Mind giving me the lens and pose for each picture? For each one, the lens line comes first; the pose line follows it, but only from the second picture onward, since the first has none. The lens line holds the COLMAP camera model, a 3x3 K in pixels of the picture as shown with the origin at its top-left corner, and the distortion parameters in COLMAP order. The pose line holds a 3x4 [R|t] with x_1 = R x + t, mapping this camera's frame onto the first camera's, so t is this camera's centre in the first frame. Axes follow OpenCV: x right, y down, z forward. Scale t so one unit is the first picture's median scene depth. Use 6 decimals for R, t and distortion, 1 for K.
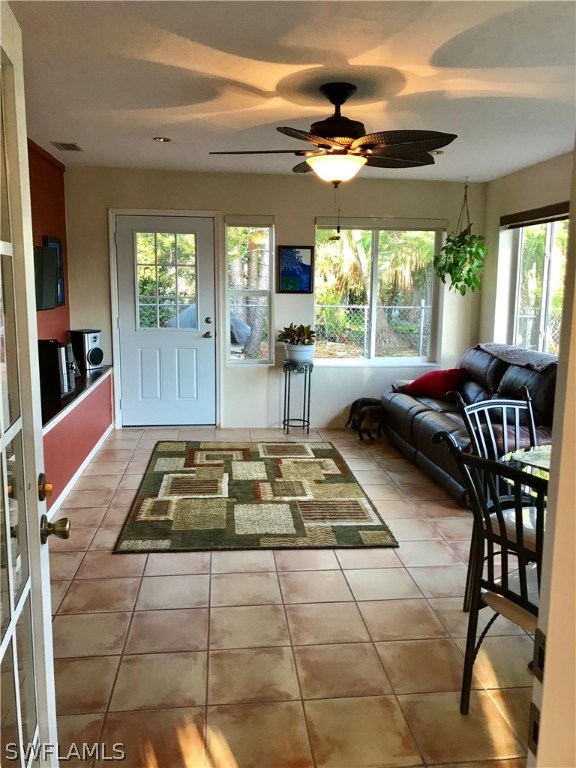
lens RADIAL K [[636.7, 0, 288.0], [0, 636.7, 384.0], [0, 0, 1]] dist [0.037523, -0.014818]
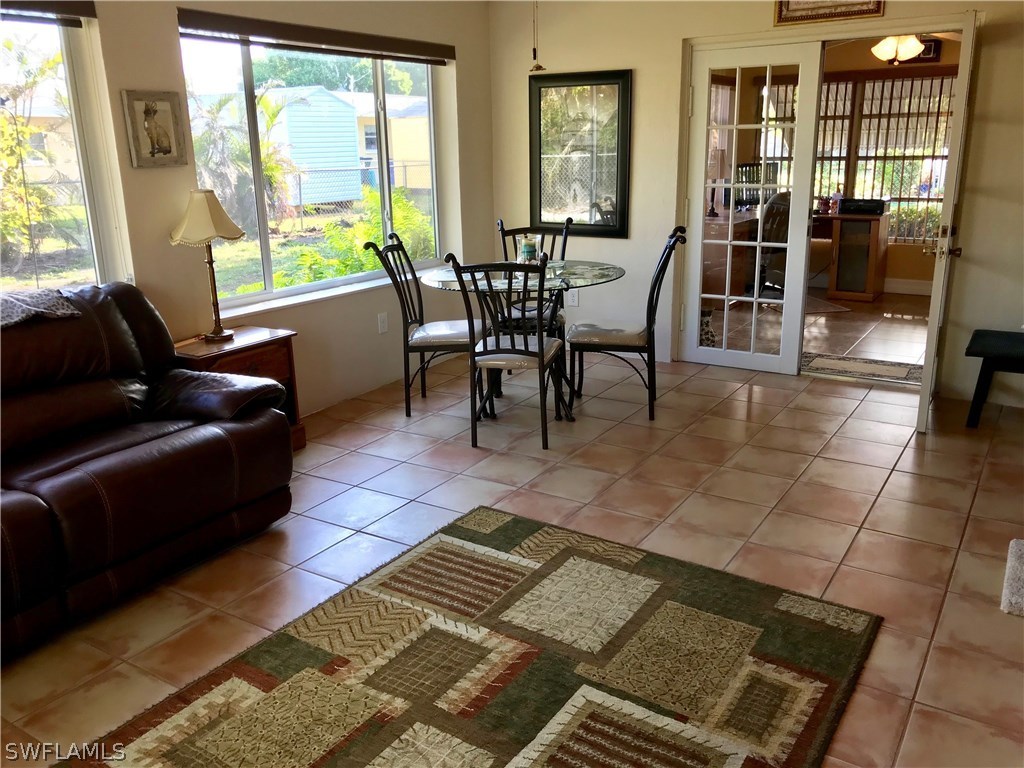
lens RADIAL K [[849.0, 0, 512.5], [0, 849.0, 378.4], [0, 0, 1]] dist [0.037523, -0.014818]
pose [[-0.778606, -0.164927, 0.605452, -0.380765], [0.112126, 0.912750, 0.392830, -0.236307], [-0.617415, 0.373747, -0.692180, 1.418960]]
